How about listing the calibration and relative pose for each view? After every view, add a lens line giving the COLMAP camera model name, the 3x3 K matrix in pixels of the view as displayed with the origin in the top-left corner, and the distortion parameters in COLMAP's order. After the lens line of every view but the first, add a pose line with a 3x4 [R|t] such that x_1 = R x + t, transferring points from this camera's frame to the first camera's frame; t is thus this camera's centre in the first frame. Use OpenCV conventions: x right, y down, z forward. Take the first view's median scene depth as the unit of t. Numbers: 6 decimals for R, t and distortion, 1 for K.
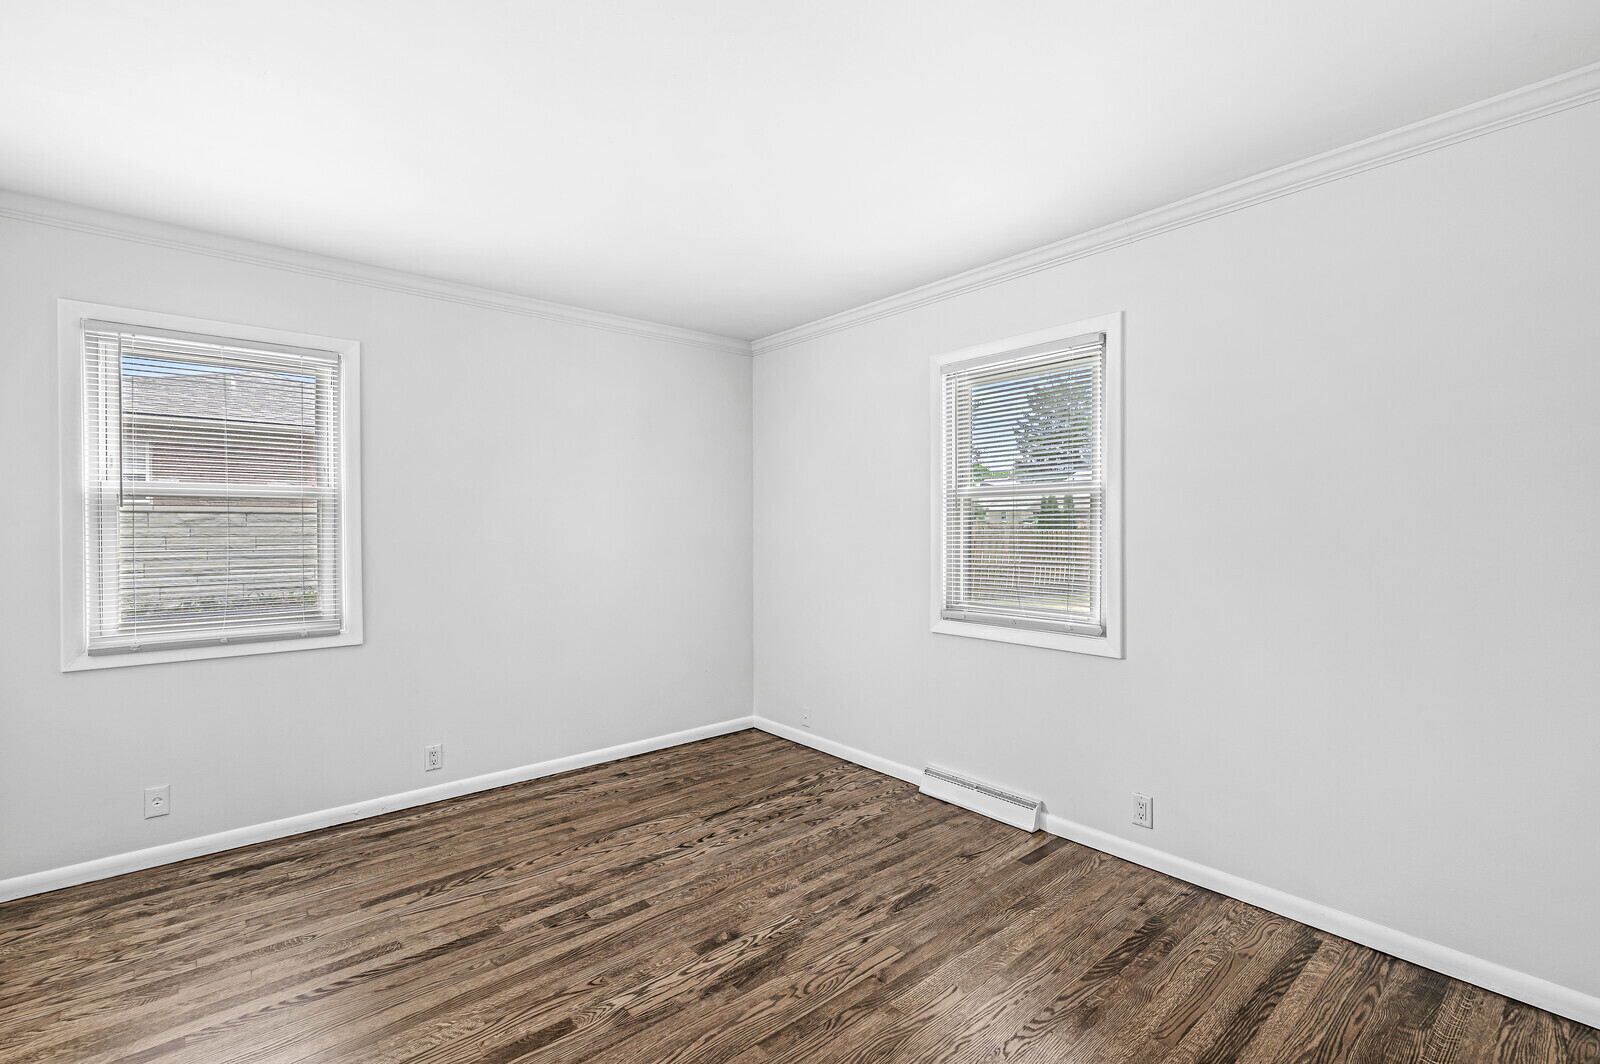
lens RADIAL K [[701.0, 0, 801.5], [0, 701.0, 531.8], [0, 0, 1]] dist [0.000827, -0.000759]
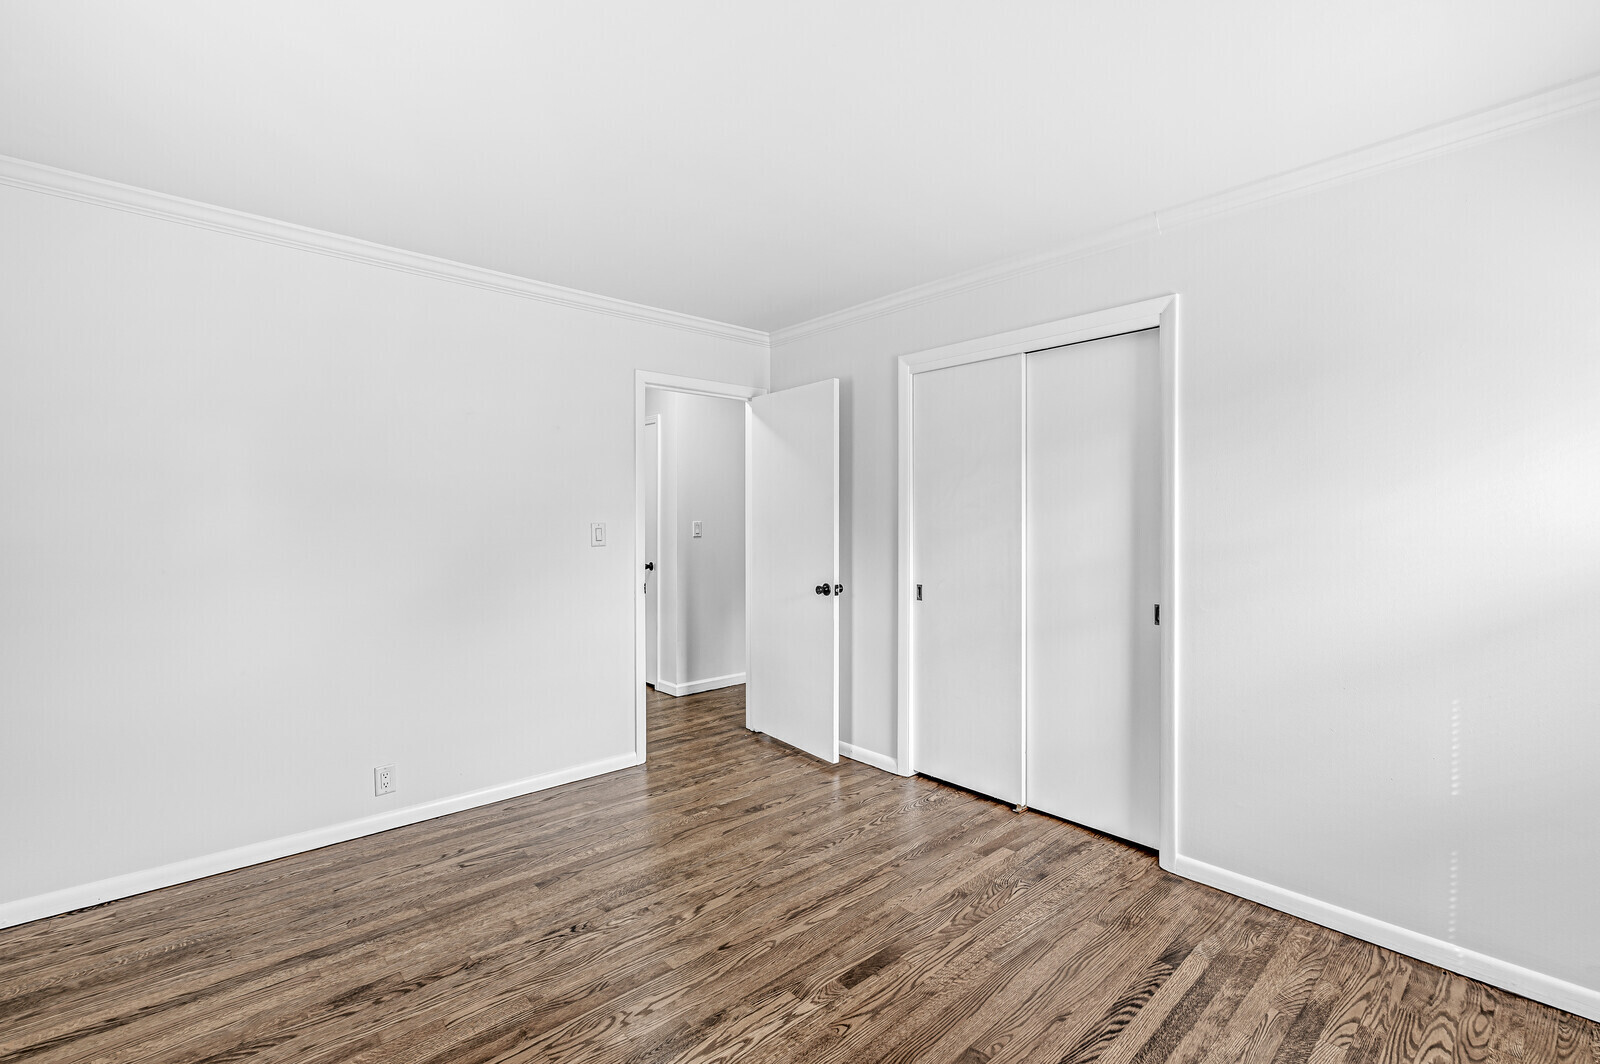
lens RADIAL K [[701.0, 0, 798.9], [0, 701.0, 526.2], [0, 0, 1]] dist [0.000827, -0.000759]
pose [[-0.999883, 0.002841, -0.015019, -0.218372], [0.002565, 0.999827, 0.018398, -0.017791], [0.015069, 0.018357, -0.999718, 1.833760]]
